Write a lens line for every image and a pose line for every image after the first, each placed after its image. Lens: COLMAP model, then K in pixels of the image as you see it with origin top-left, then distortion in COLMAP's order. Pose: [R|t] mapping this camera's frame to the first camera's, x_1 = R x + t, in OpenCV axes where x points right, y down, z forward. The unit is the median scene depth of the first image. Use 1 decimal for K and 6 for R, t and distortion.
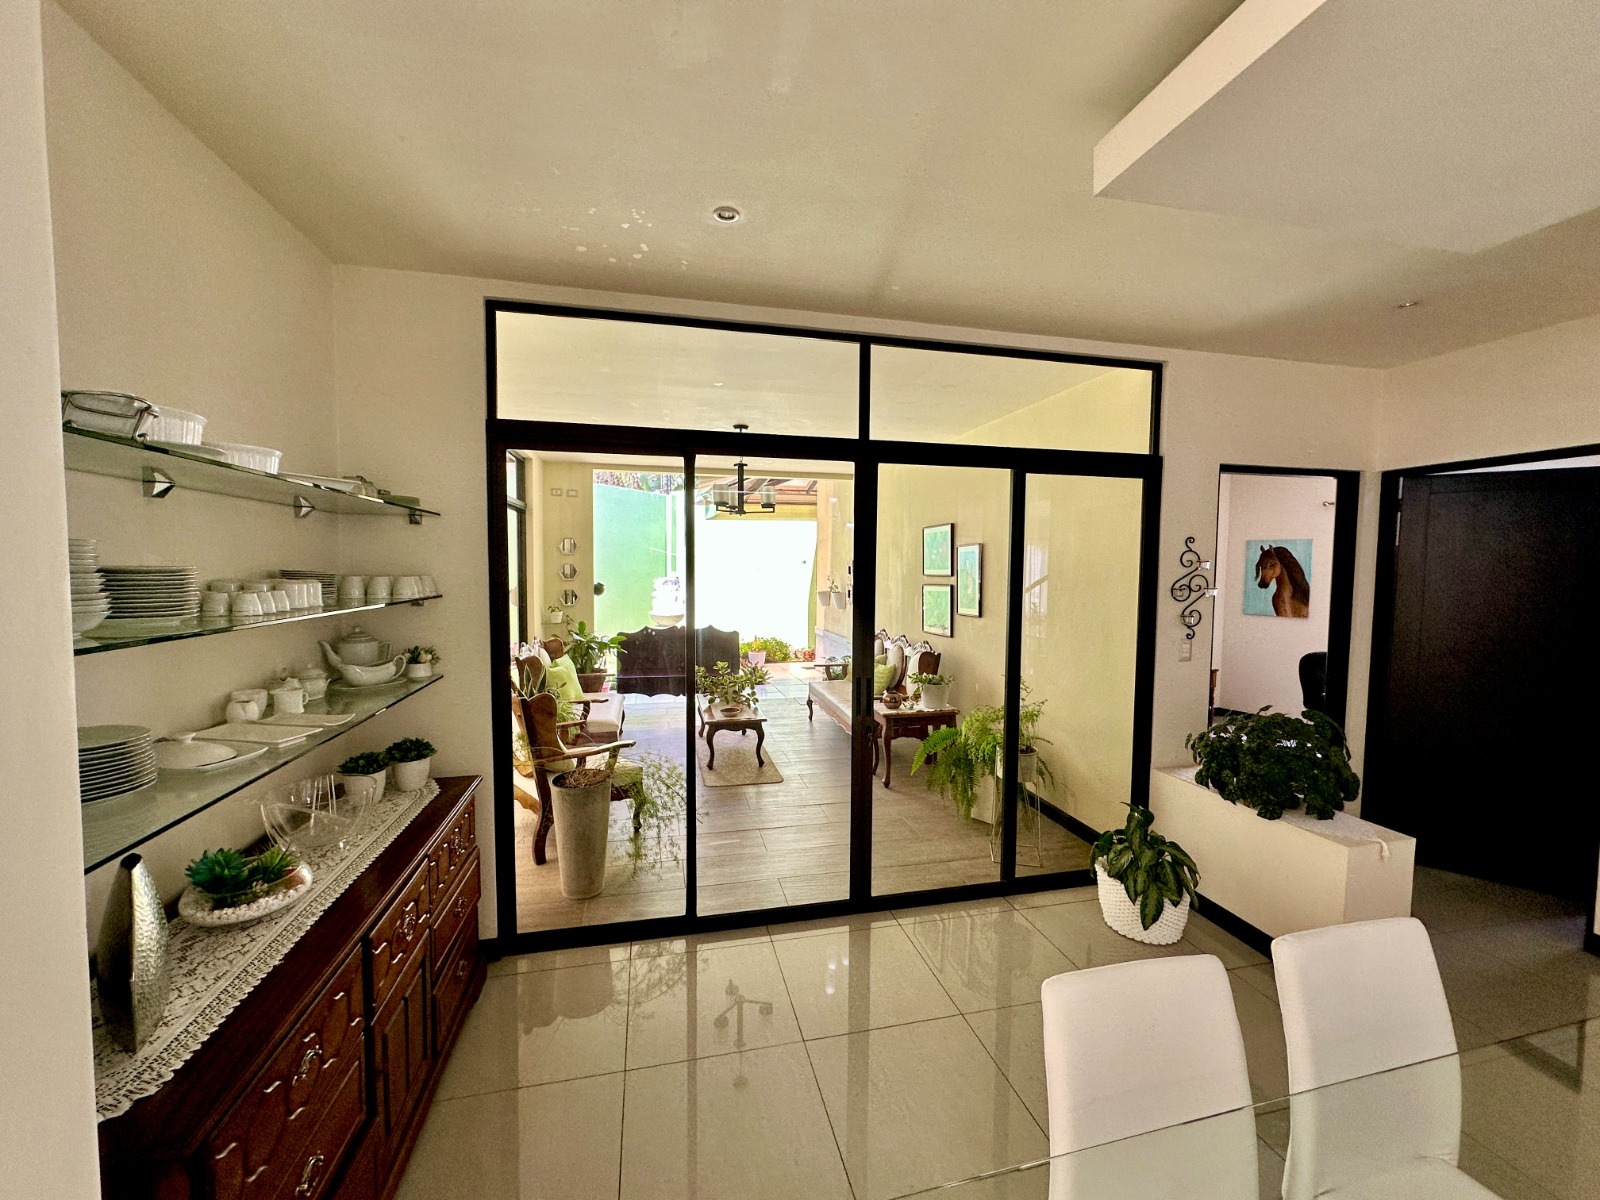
lens RADIAL K [[637.8, 0, 797.1], [0, 637.8, 598.0], [0, 0, 1]] dist [-0.008292, -0.000066]
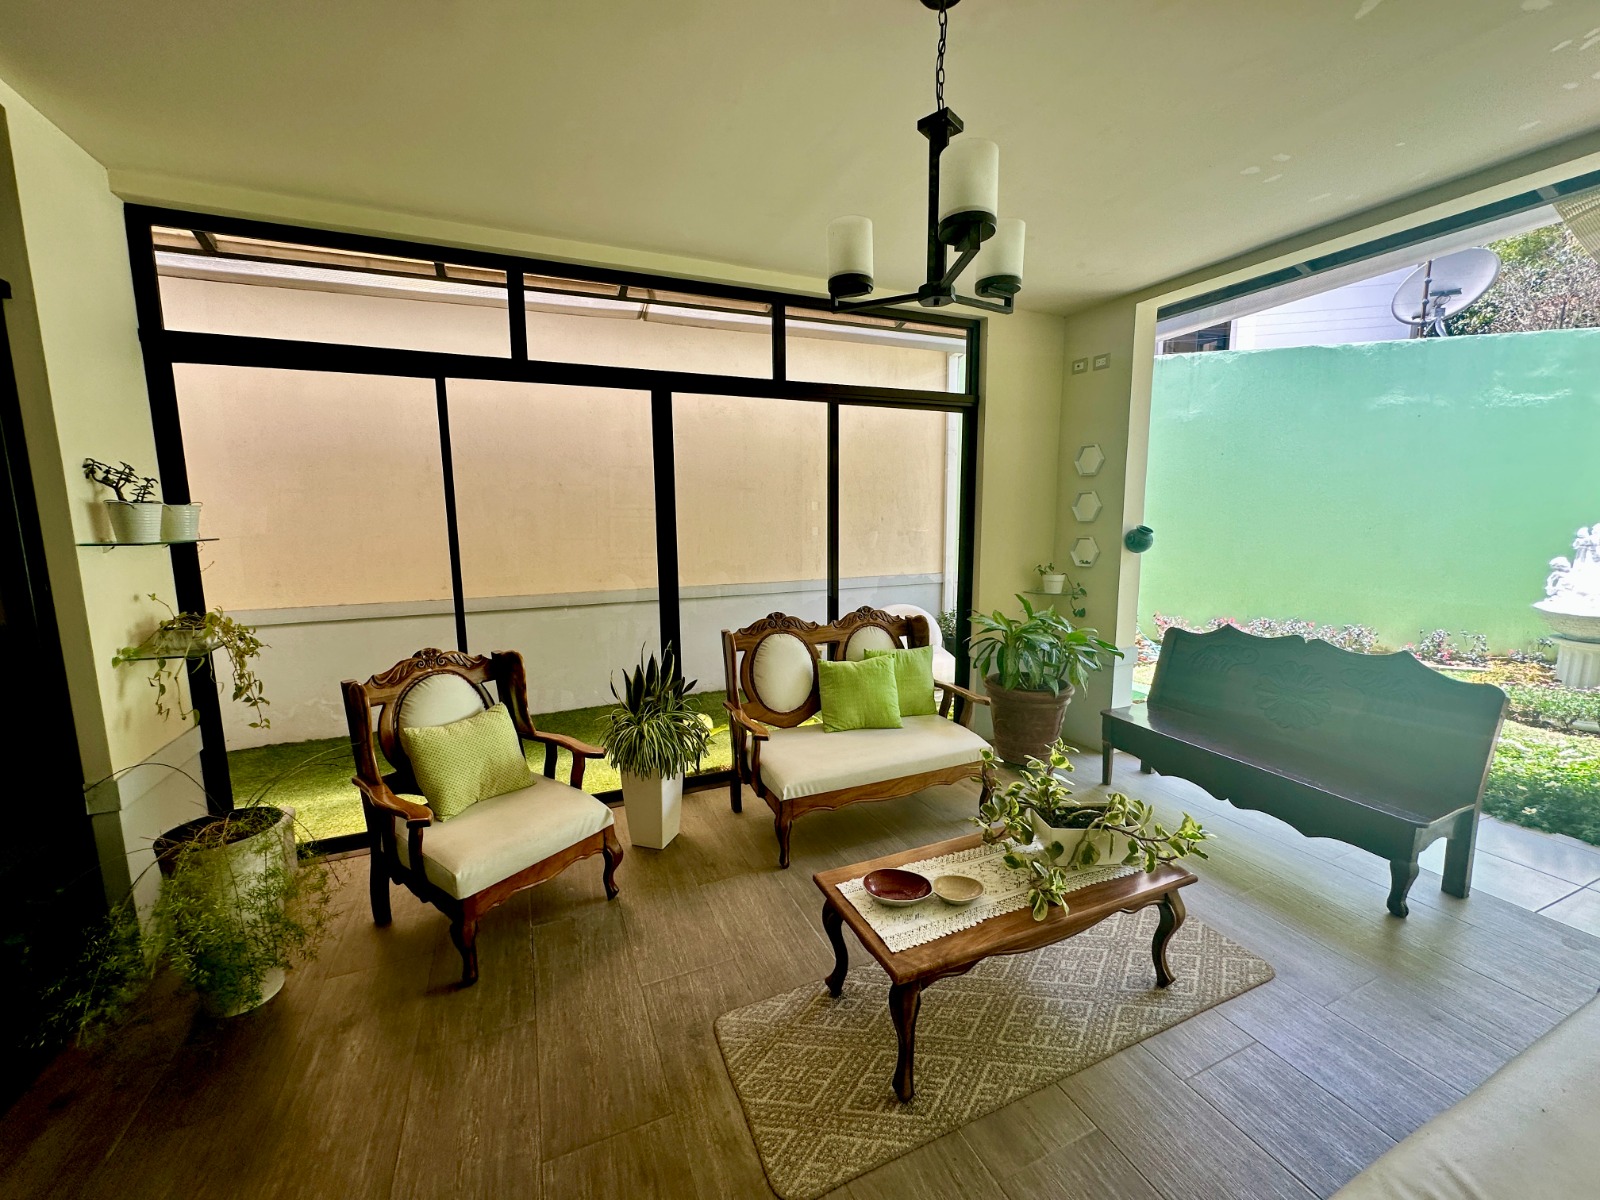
lens RADIAL K [[637.8, 0, 797.1], [0, 637.8, 598.0], [0, 0, 1]] dist [-0.008292, -0.000066]
pose [[0.190612, 0.123187, -0.973906, 0.197893], [-0.042710, 0.992196, 0.117142, -0.020239], [0.980736, 0.019266, 0.194386, 0.819555]]
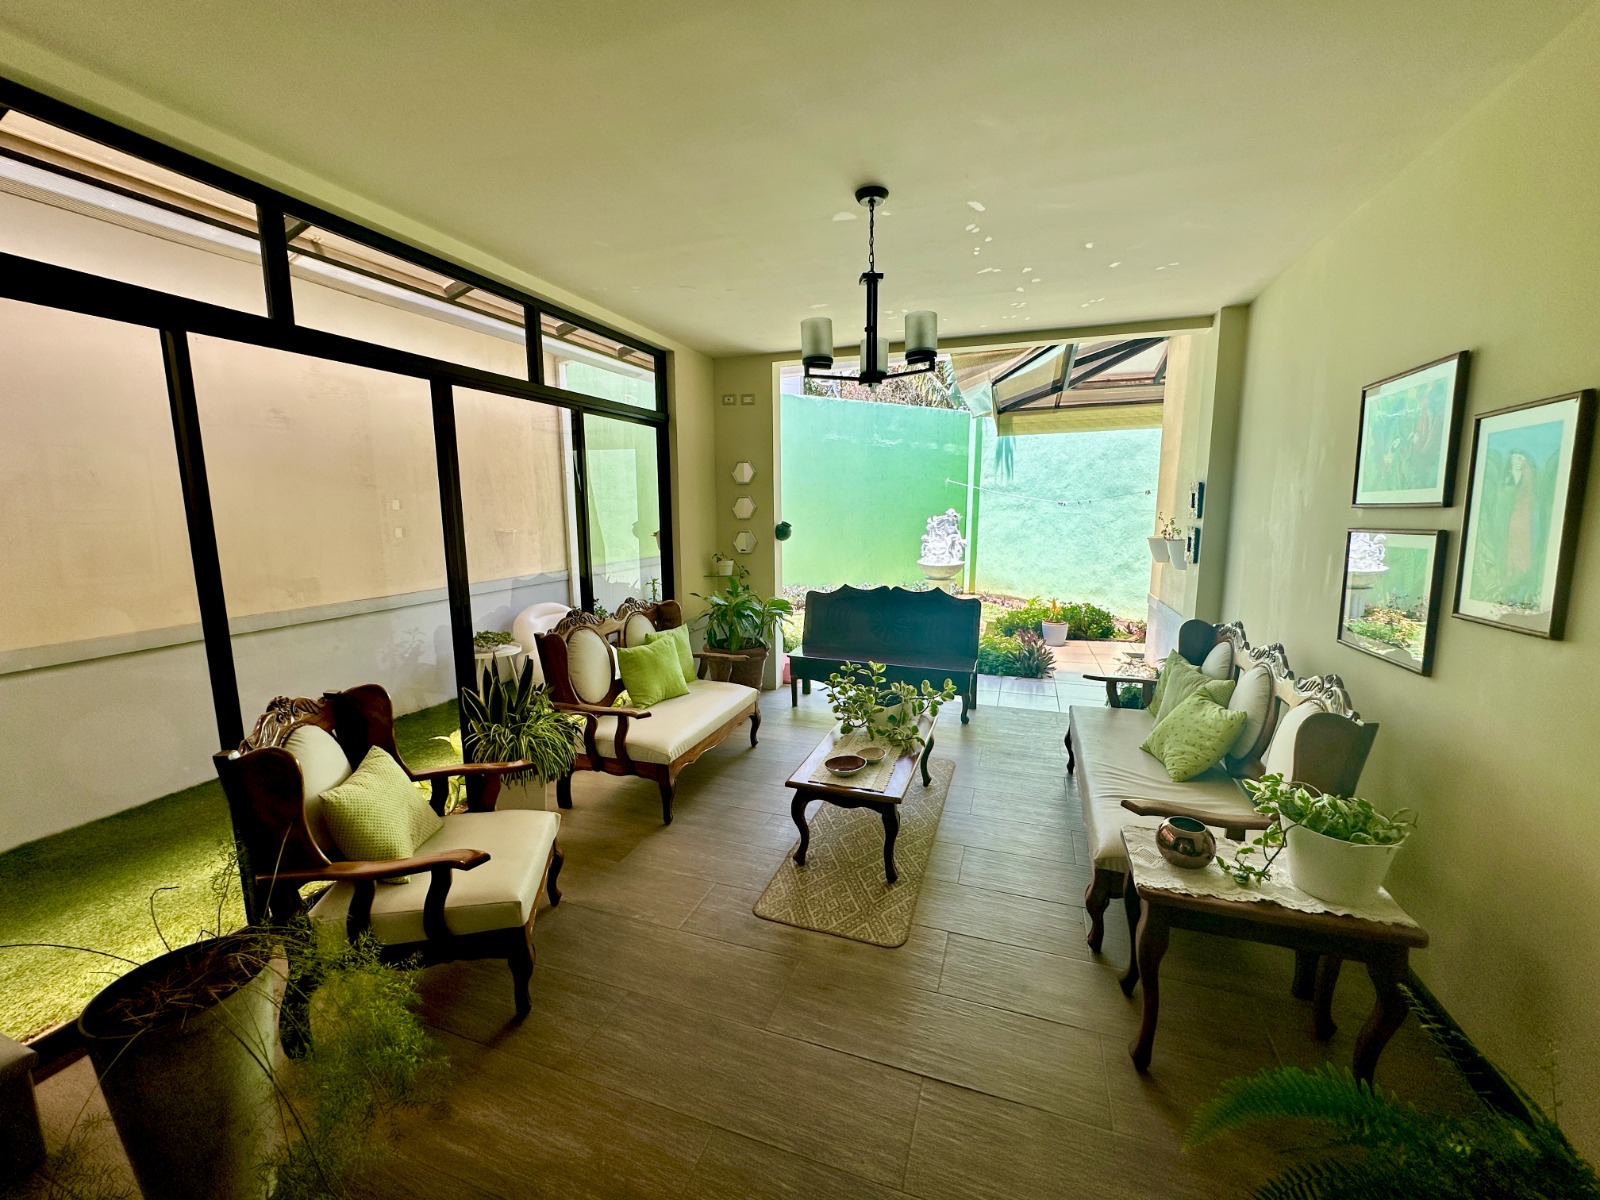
lens RADIAL K [[637.8, 0, 797.1], [0, 637.8, 598.0], [0, 0, 1]] dist [-0.008292, -0.000066]
pose [[0.845525, 0.065653, -0.529885, 0.126372], [-0.016105, 0.995096, 0.097594, -0.012160], [0.533694, -0.073985, 0.842435, 0.505923]]
